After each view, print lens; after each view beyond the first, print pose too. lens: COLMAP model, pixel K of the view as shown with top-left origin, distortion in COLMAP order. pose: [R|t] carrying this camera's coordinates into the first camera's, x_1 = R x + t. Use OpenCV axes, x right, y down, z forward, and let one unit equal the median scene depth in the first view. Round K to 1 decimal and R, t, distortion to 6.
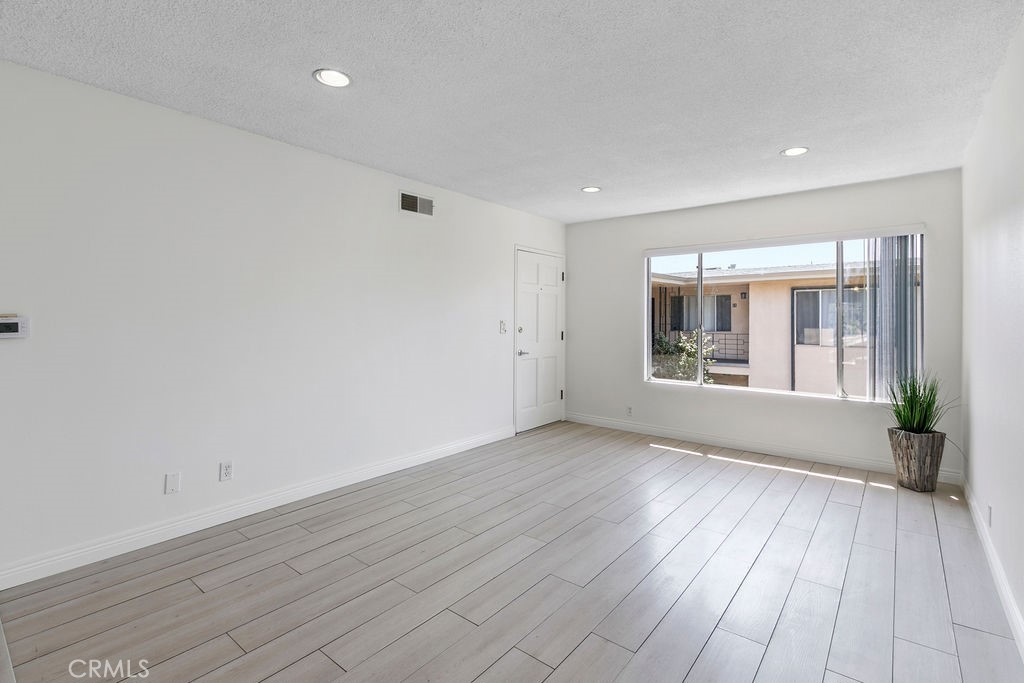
lens RADIAL K [[475.5, 0, 510.7], [0, 475.5, 314.4], [0, 0, 1]] dist [-0.008916, -0.000084]
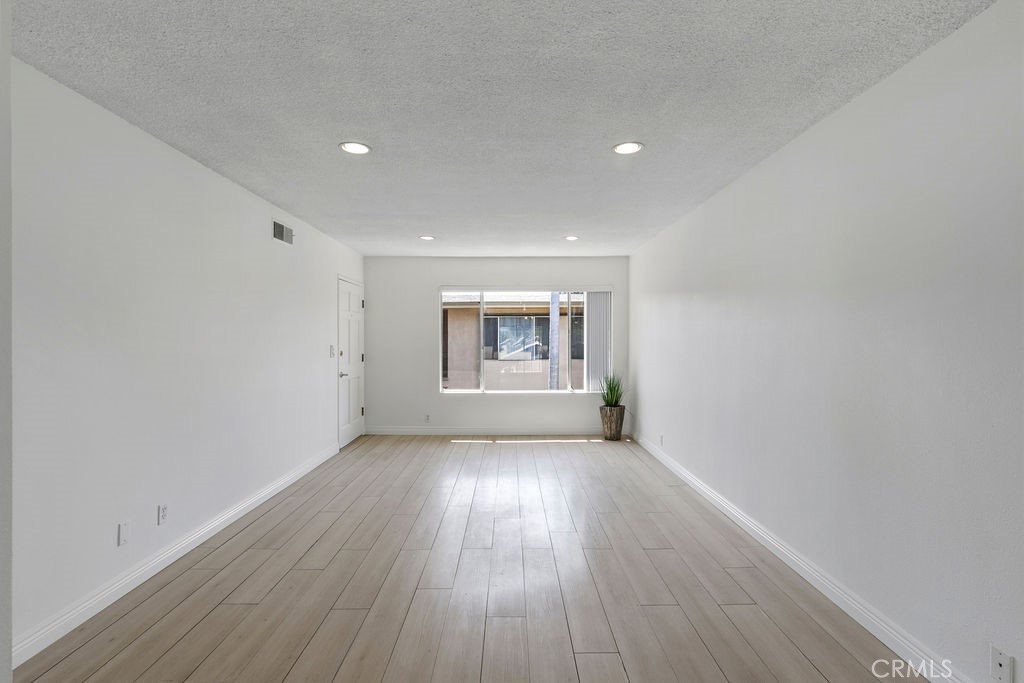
lens RADIAL K [[490.7, 0, 512.0], [0, 490.7, 341.5], [0, 0, 1]] dist [-0.026518, -0.000150]
pose [[0.765274, -0.008614, 0.643647, -0.523687], [-0.003054, 0.999851, 0.017012, -0.019359], [-0.643698, -0.014985, 0.765133, -0.123735]]
